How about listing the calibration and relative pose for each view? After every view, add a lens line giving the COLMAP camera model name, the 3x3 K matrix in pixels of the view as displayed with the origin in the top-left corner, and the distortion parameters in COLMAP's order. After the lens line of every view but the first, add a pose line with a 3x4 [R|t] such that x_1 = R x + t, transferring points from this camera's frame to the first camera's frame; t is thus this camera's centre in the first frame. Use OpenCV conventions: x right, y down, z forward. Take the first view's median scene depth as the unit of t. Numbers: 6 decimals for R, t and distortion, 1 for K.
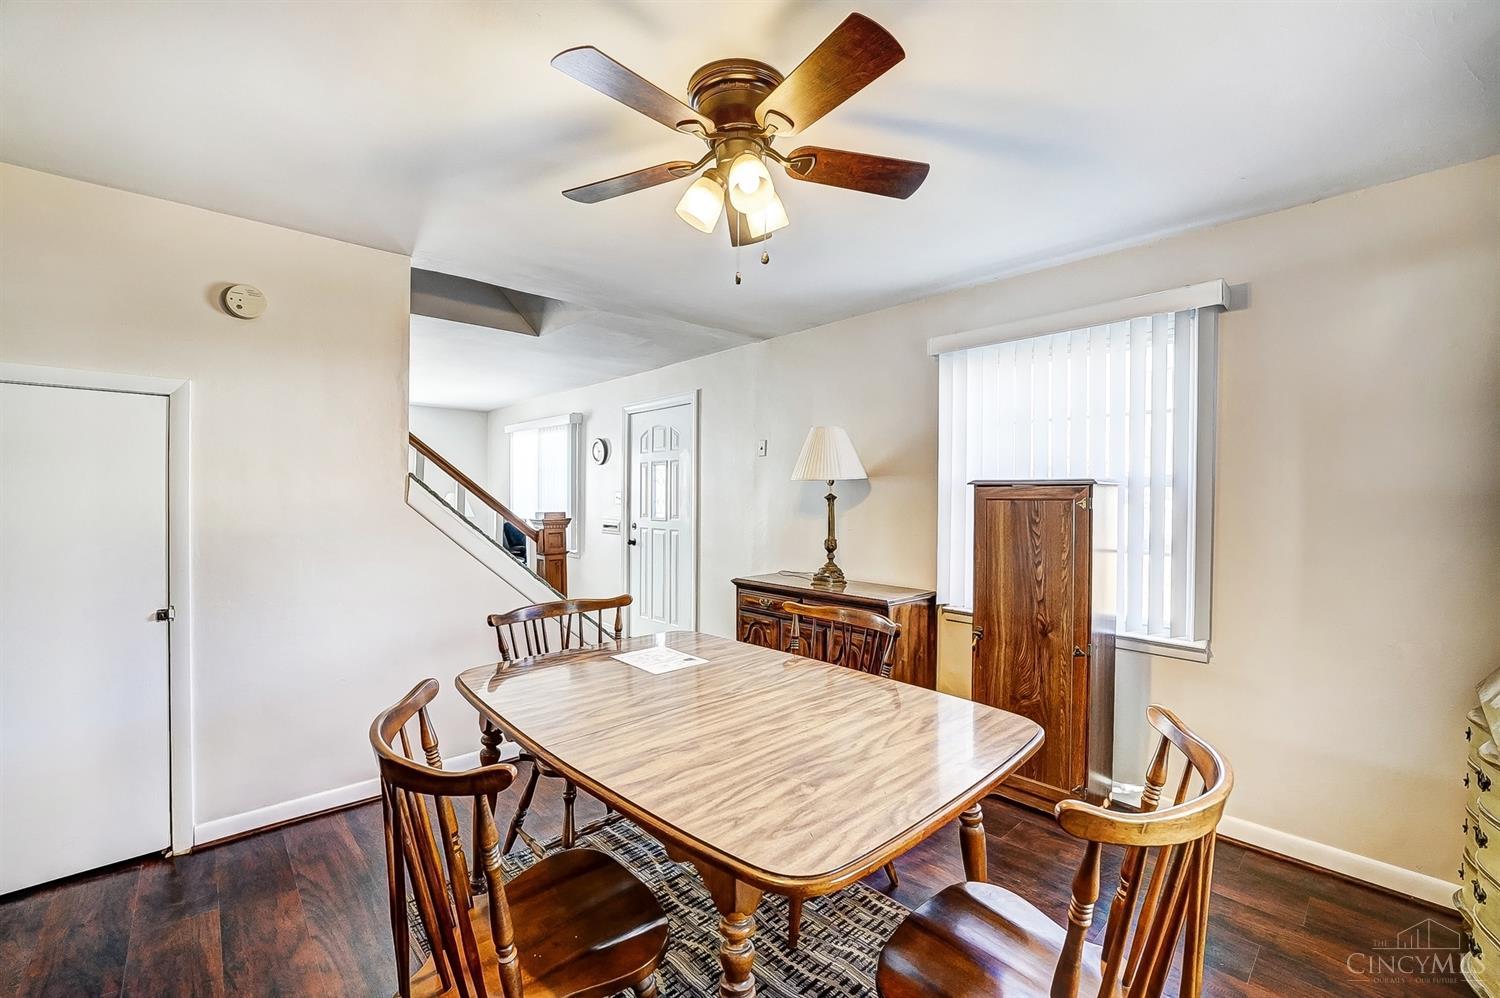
lens RADIAL K [[616.8, 0, 742.9], [0, 616.8, 498.8], [0, 0, 1]] dist [0.001773, -0.000073]
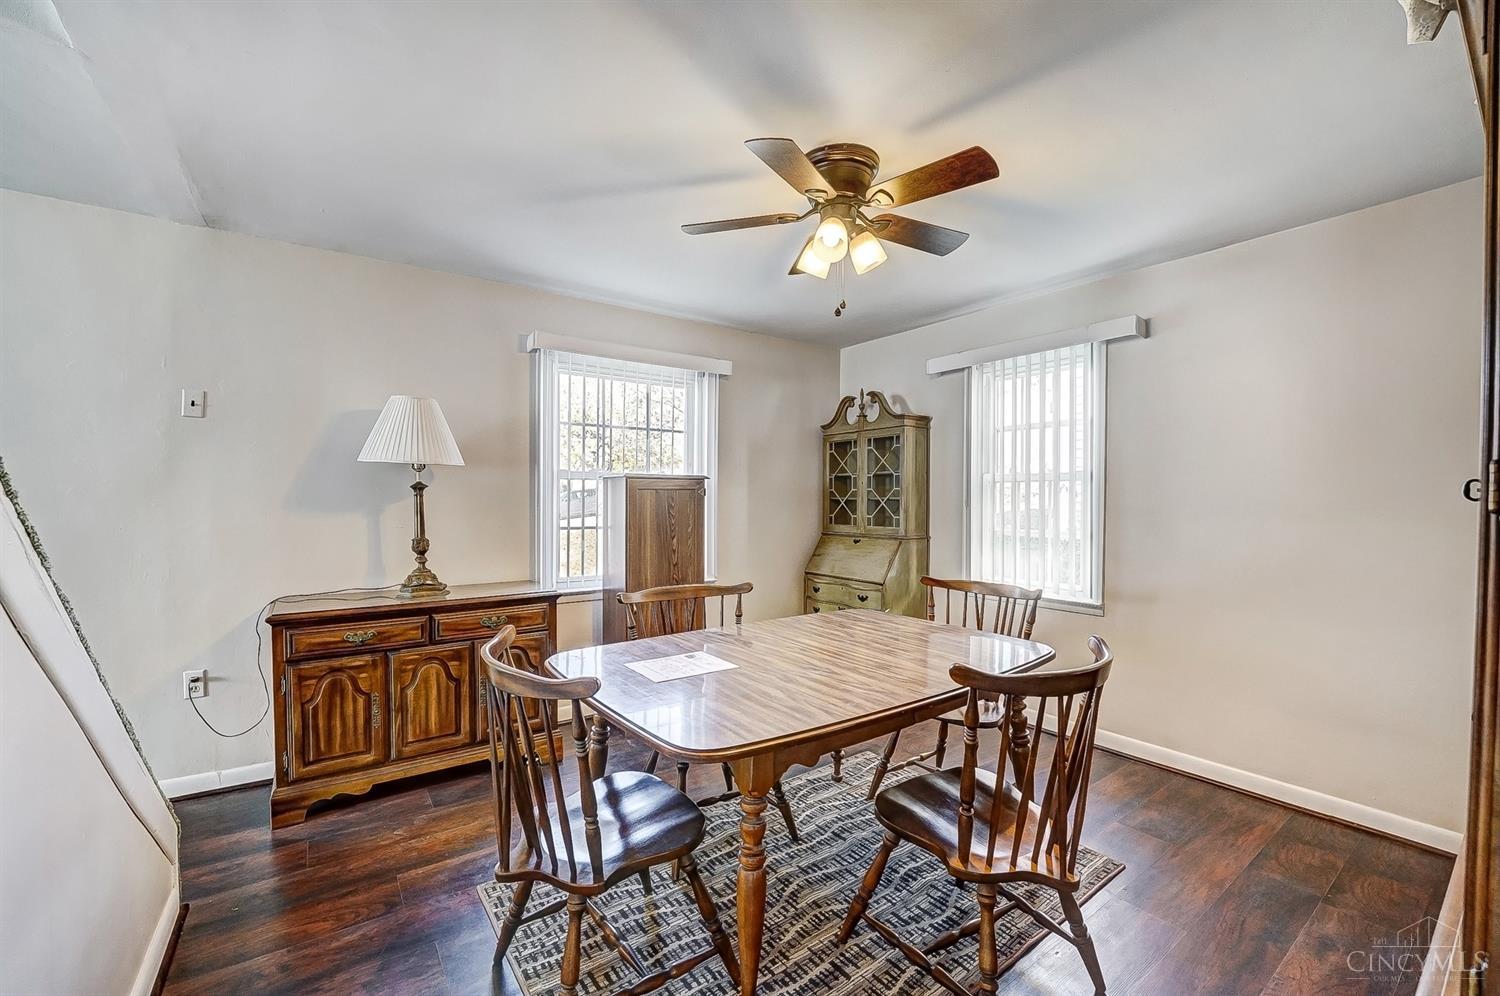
lens RADIAL K [[617.0, 0, 750.0], [0, 617.0, 498.0], [0, 0, 1]] dist [-0.000940, -0.000048]
pose [[0.134598, -0.006850, 0.990877, -0.664712], [0.003098, 0.999974, 0.006493, 0.009997], [-0.990895, 0.002196, 0.134616, 0.521253]]
